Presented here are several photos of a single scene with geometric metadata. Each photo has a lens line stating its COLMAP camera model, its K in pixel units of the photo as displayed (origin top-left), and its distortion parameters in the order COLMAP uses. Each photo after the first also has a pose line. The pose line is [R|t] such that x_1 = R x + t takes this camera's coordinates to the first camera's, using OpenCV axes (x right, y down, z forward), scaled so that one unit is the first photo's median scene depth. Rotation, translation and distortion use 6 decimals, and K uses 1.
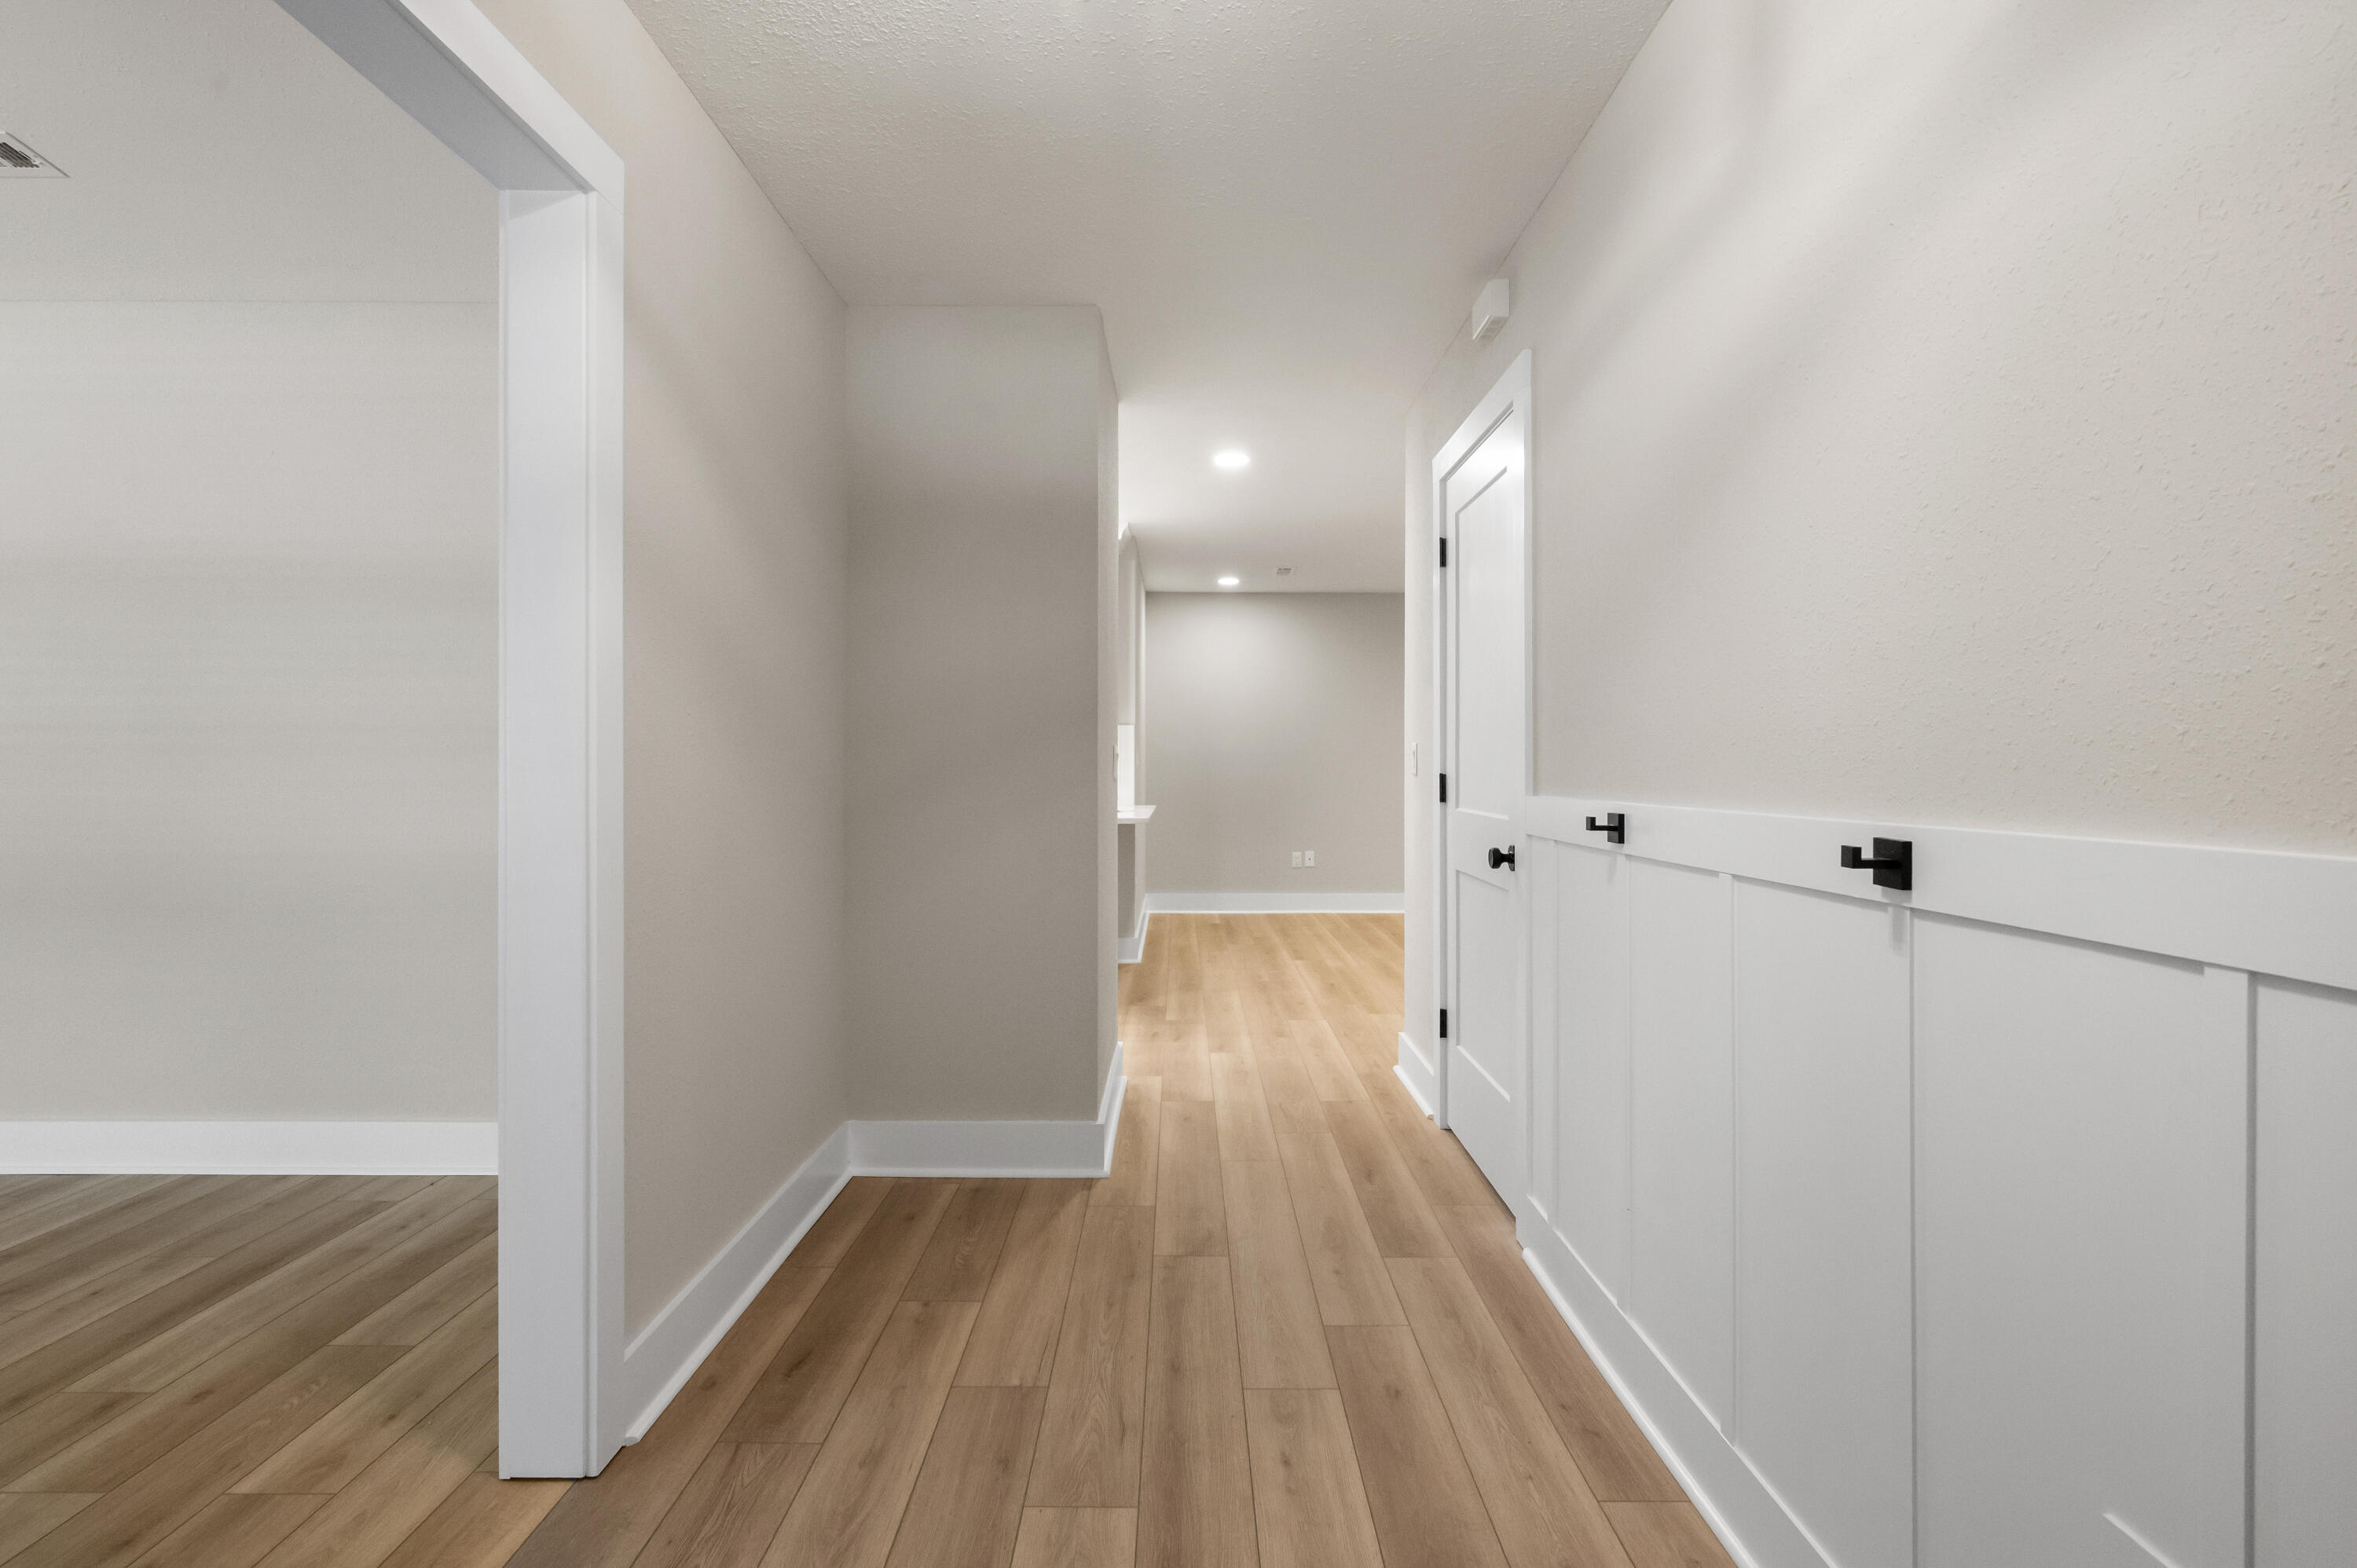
lens RADIAL K [[1146.7, 0, 1179.1], [0, 1146.7, 779.1], [0, 0, 1]] dist [0.002462, -0.000488]
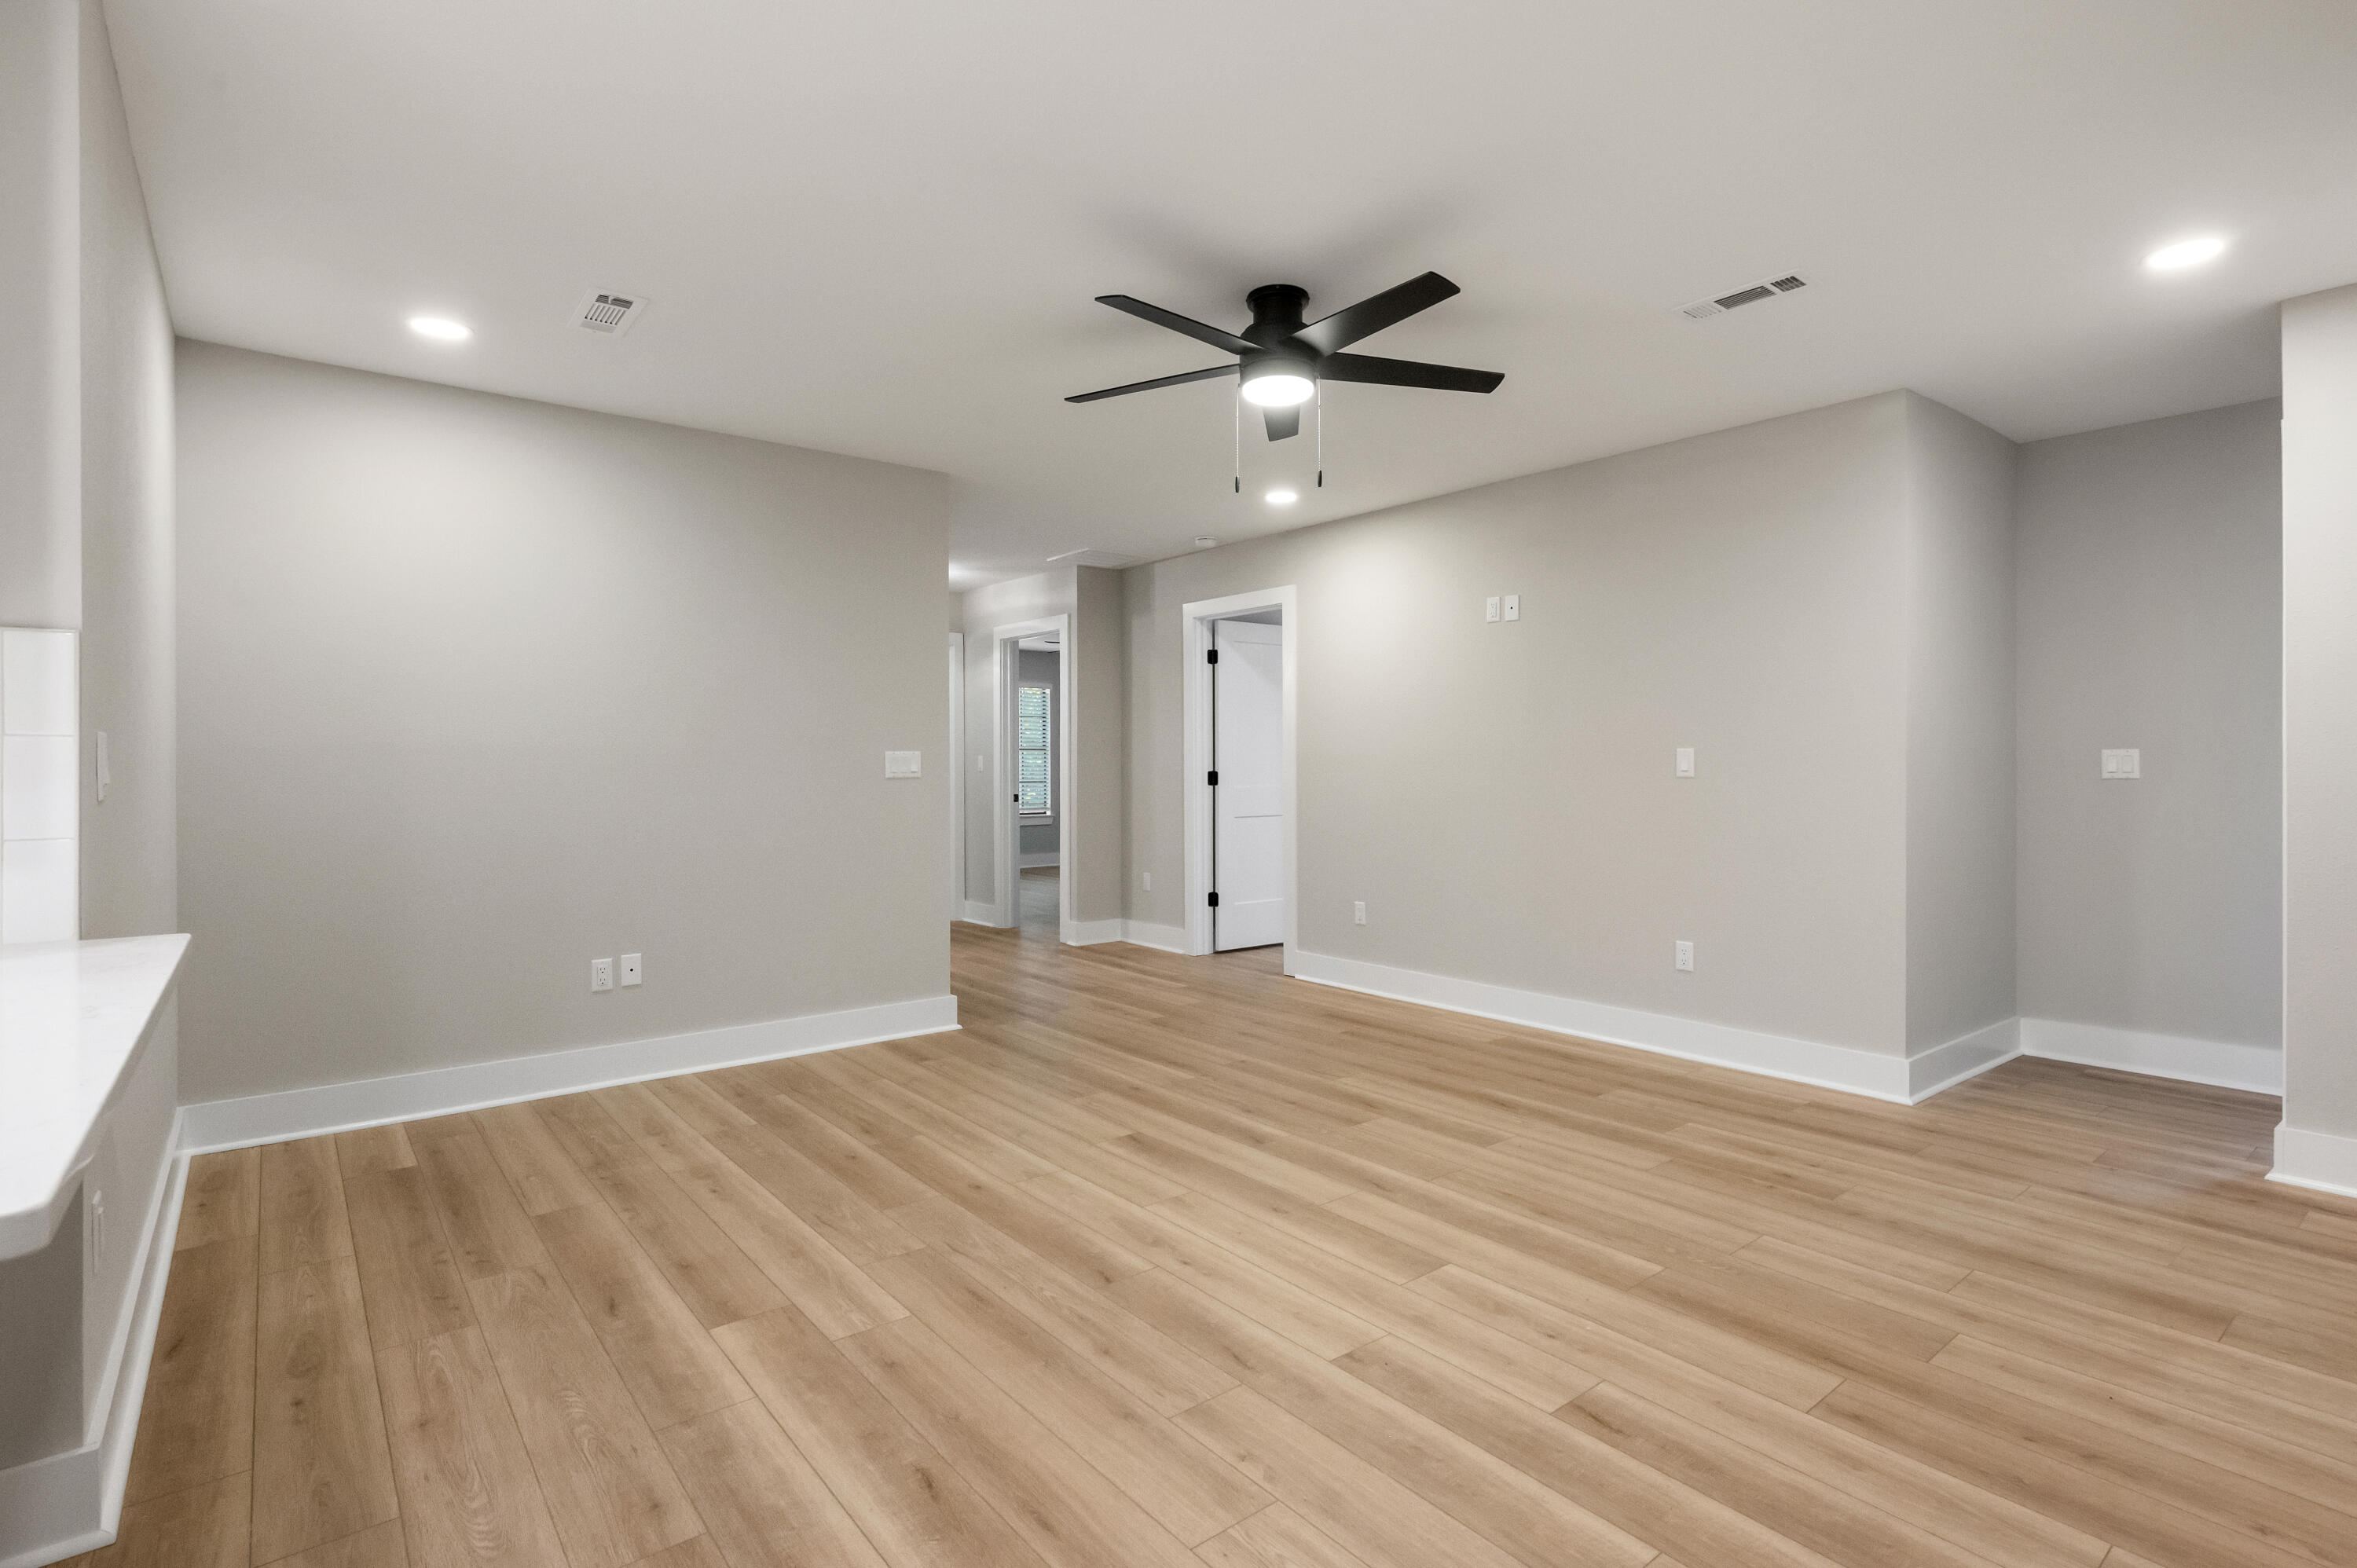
lens RADIAL K [[1146.7, 0, 1192.2], [0, 1146.7, 772.5], [0, 0, 1]] dist [0.002462, -0.000488]
pose [[0.780679, -0.003883, 0.624920, -0.003448], [0.010292, 0.999925, -0.006643, -0.007772], [-0.624847, 0.011618, 0.780660, 0.492047]]
